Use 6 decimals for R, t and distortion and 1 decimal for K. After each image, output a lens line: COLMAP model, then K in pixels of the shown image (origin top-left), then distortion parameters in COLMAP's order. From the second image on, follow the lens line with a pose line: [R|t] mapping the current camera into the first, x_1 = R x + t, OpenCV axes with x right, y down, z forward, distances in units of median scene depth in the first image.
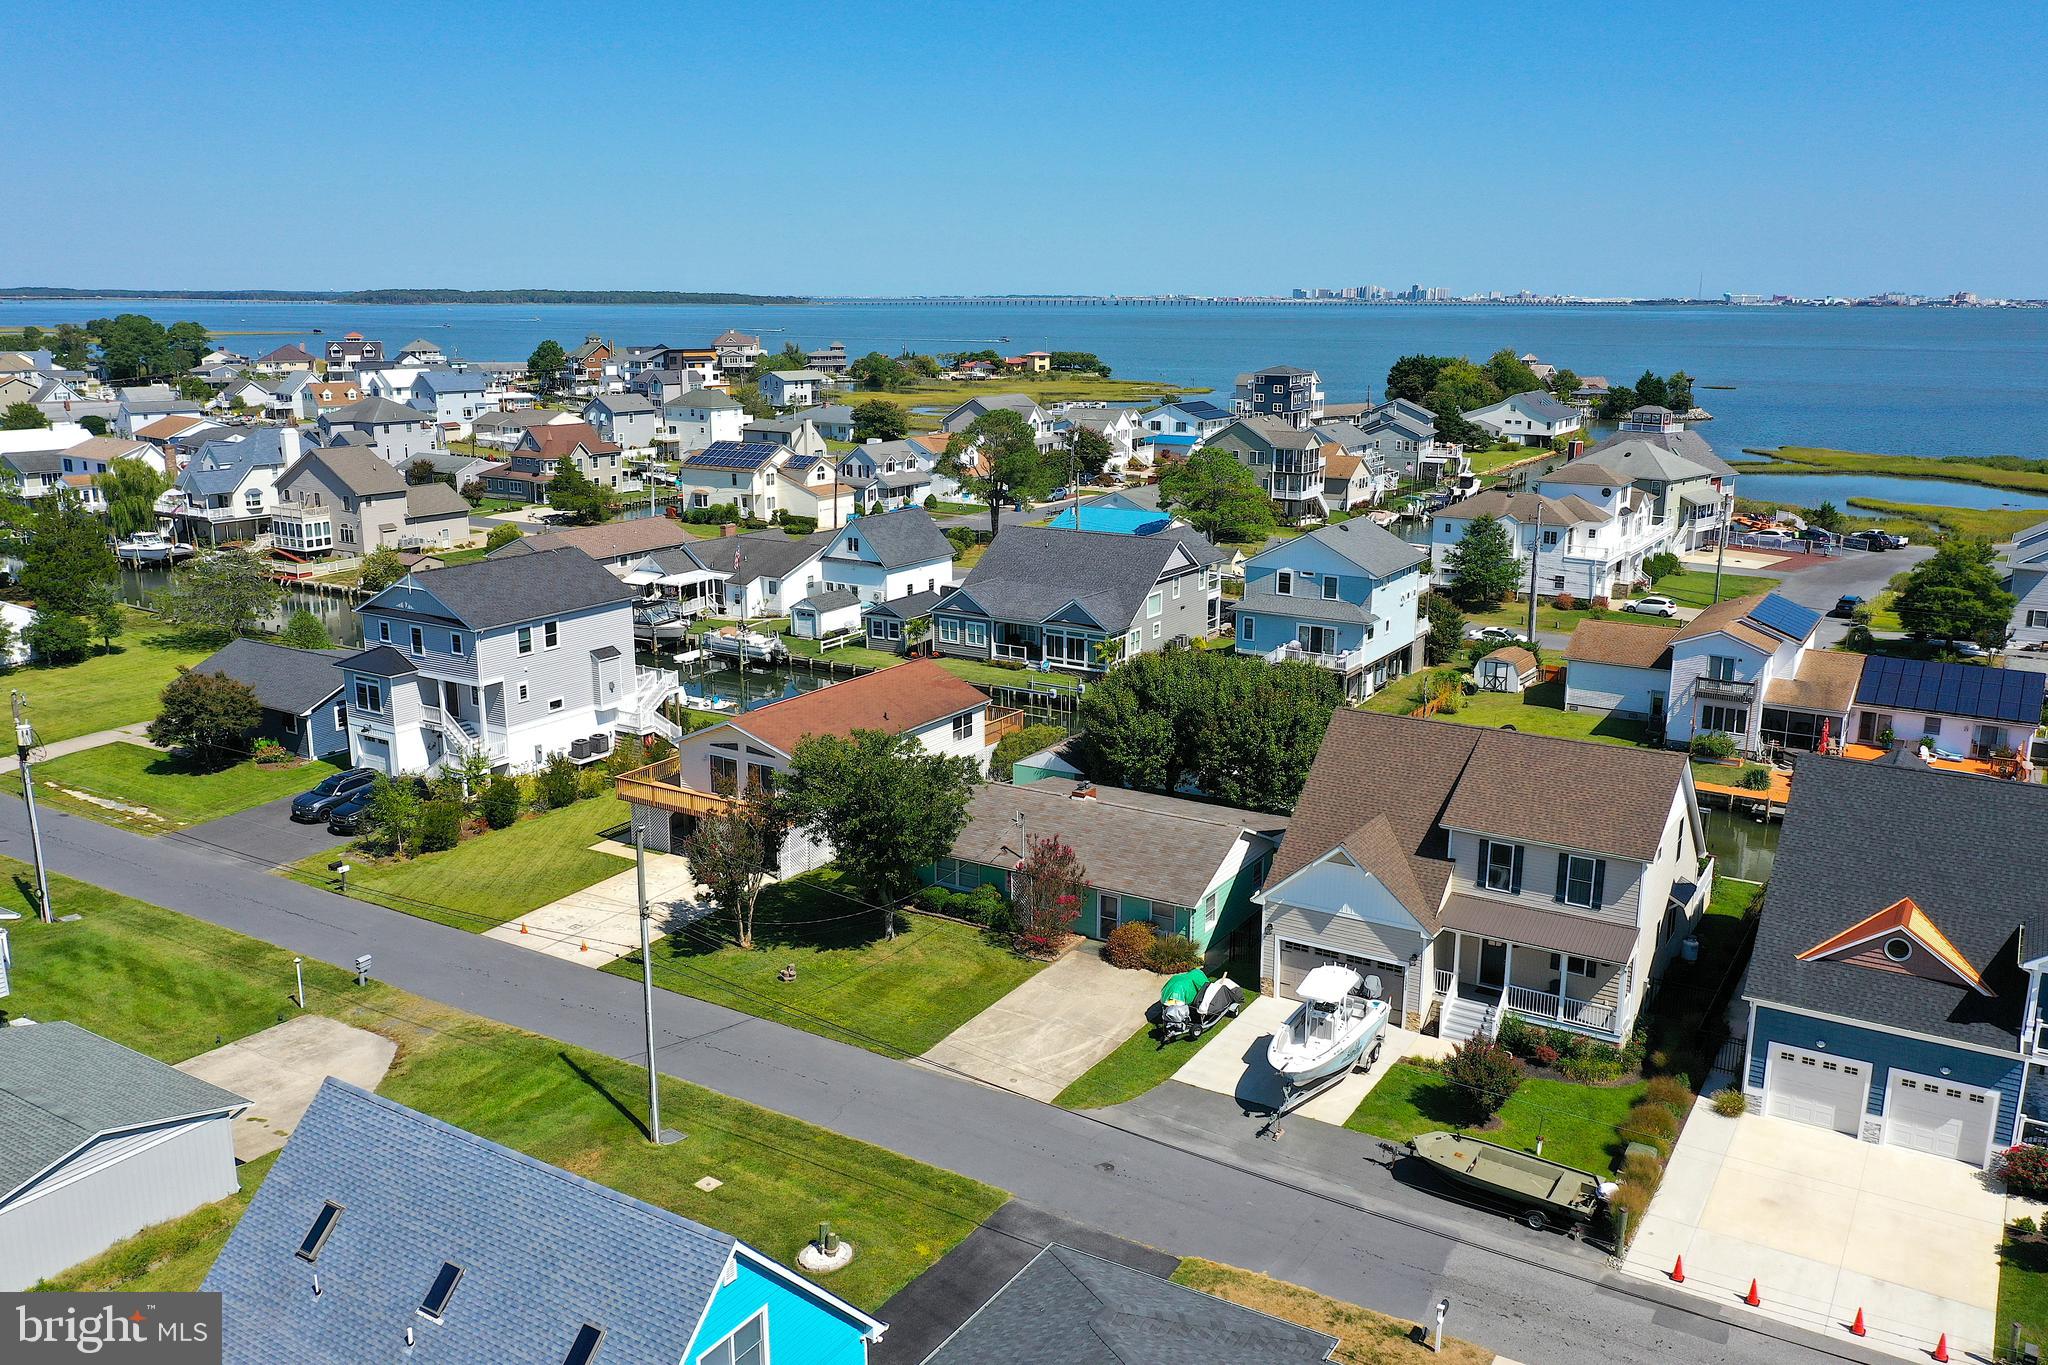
lens RADIAL K [[1620.6, 0, 1029.1], [0, 1620.6, 686.6], [0, 0, 1]] dist [0.007355, -0.003311]
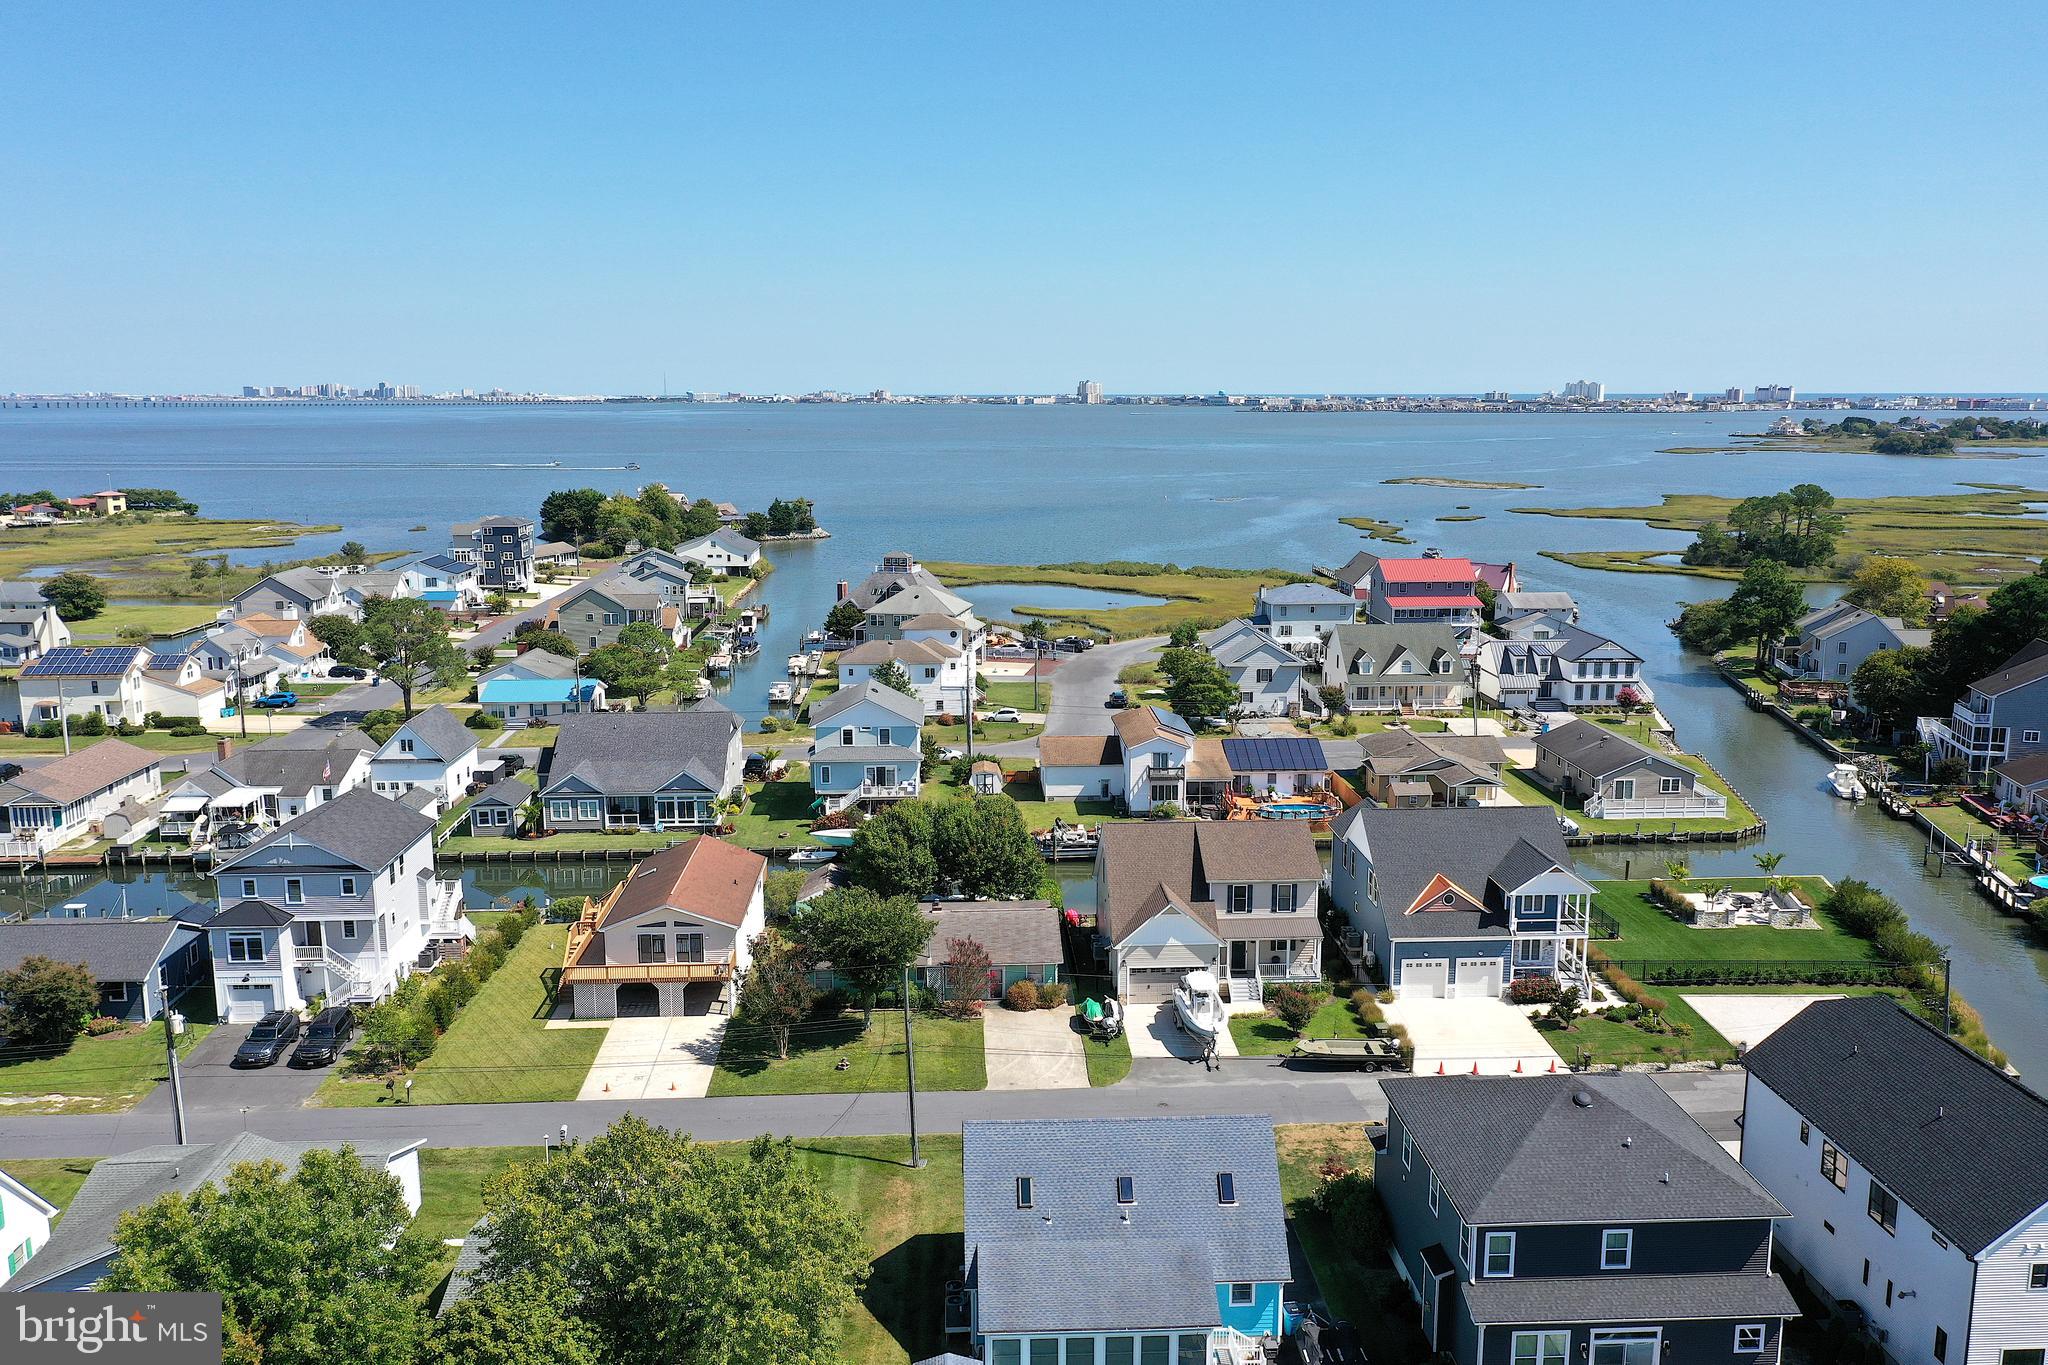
lens RADIAL K [[1620.6, 0, 1029.1], [0, 1620.6, 686.6], [0, 0, 1]] dist [0.007355, -0.003311]
pose [[0.822048, -0.106501, 0.559370, -0.475526], [0.137656, 0.990385, -0.013734, -0.068735], [-0.552529, 0.088290, 0.828804, -0.191672]]
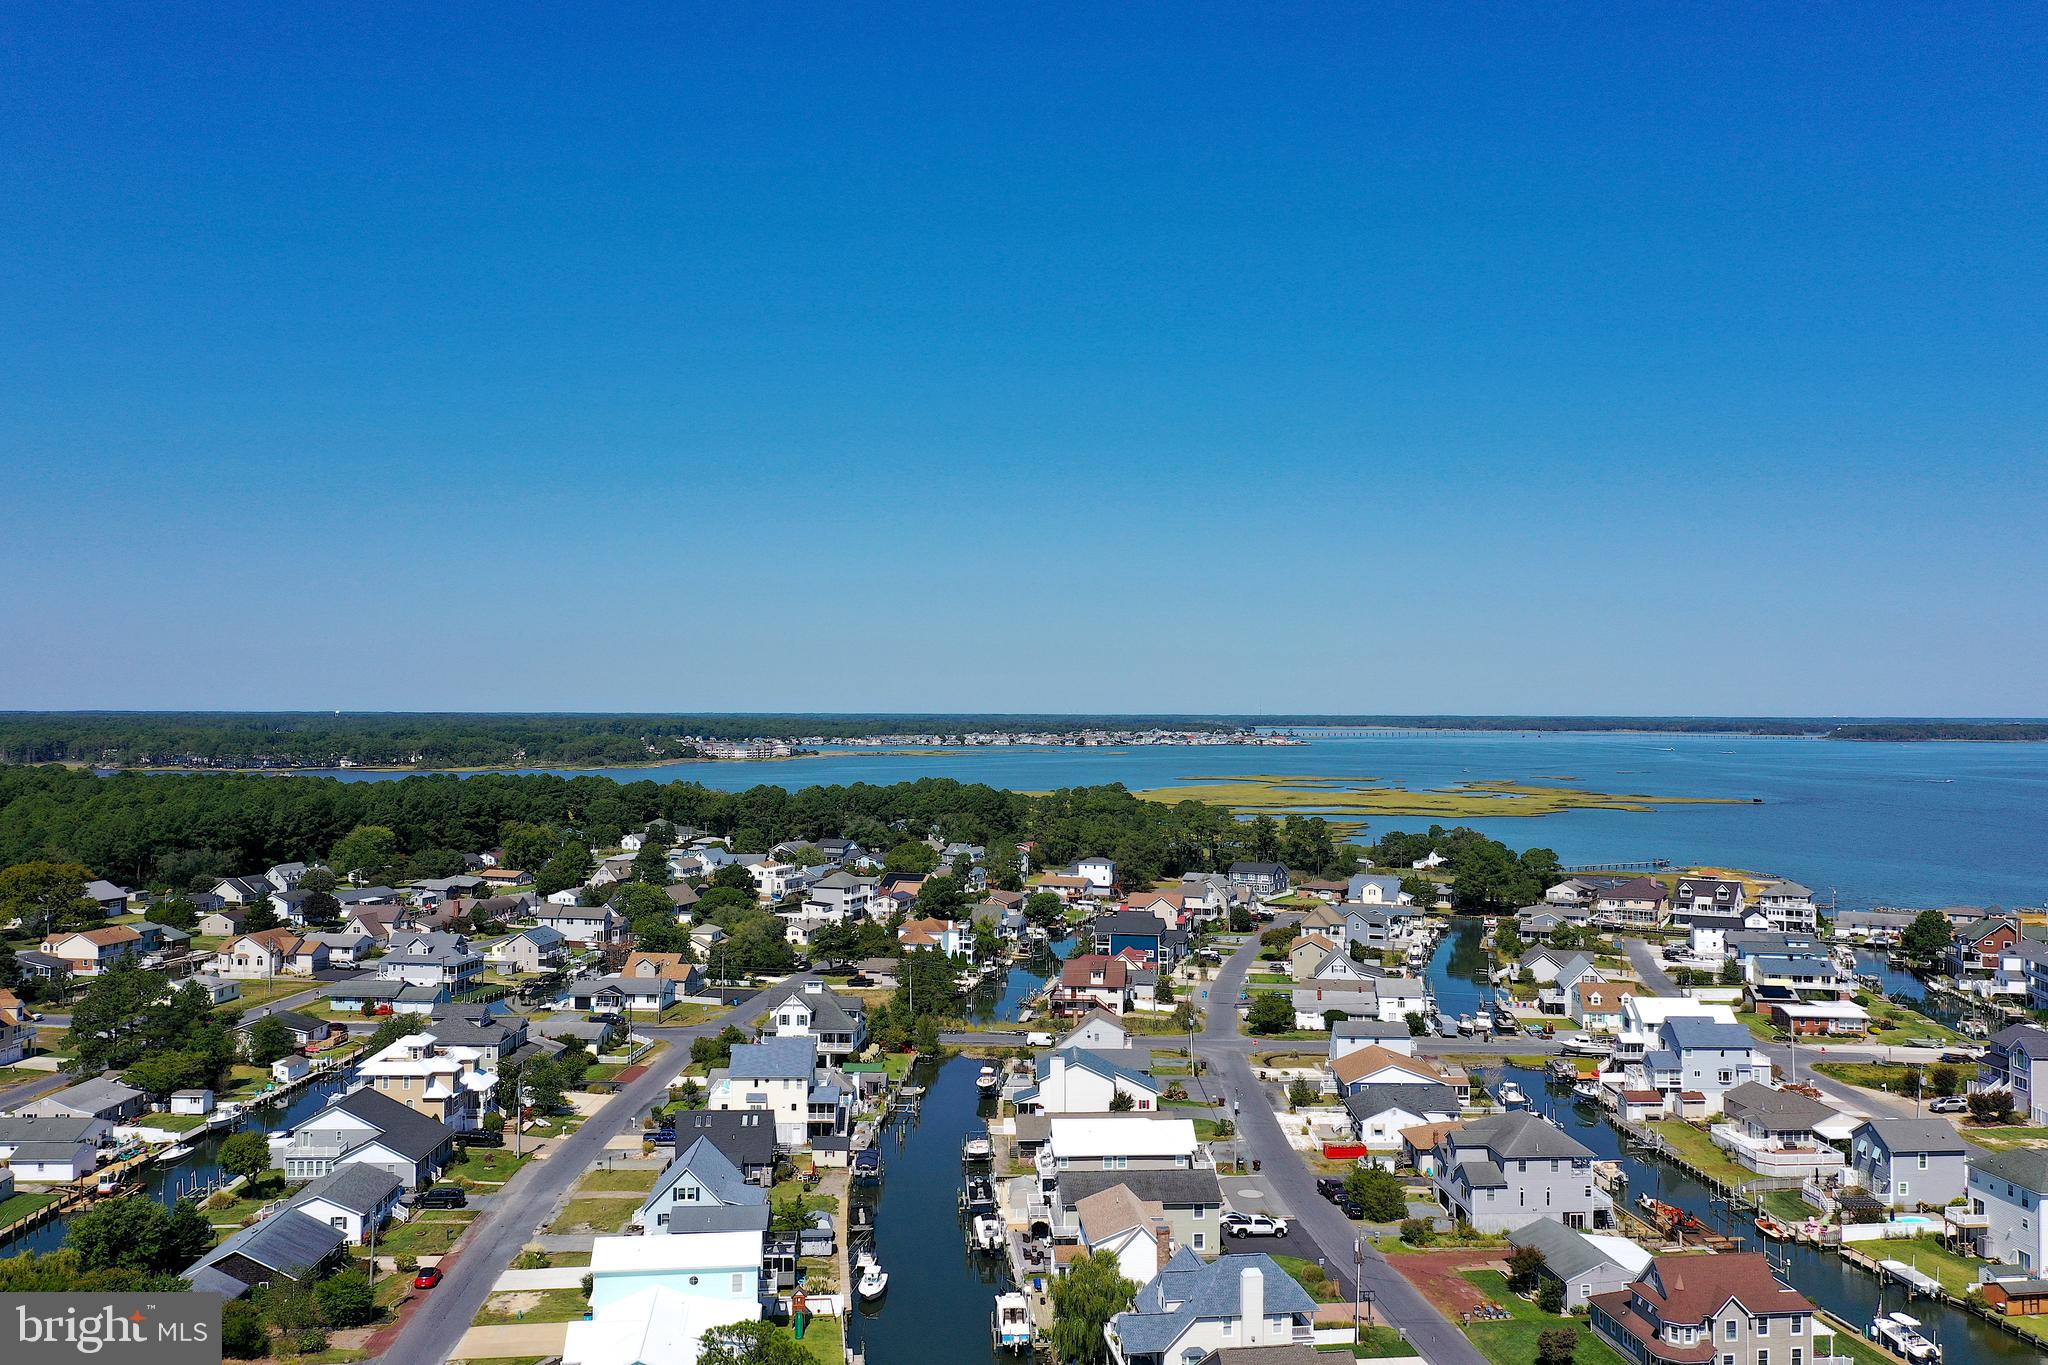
lens RADIAL K [[1619.4, 0, 1032.6], [0, 1619.4, 686.7], [0, 0, 1]] dist [0.003983, -0.004013]
pose [[0.653859, -0.012941, -0.756506, 0.058808], [-0.178663, 0.968937, -0.170996, -0.449412], [0.735220, 0.246967, 0.631236, 0.665515]]
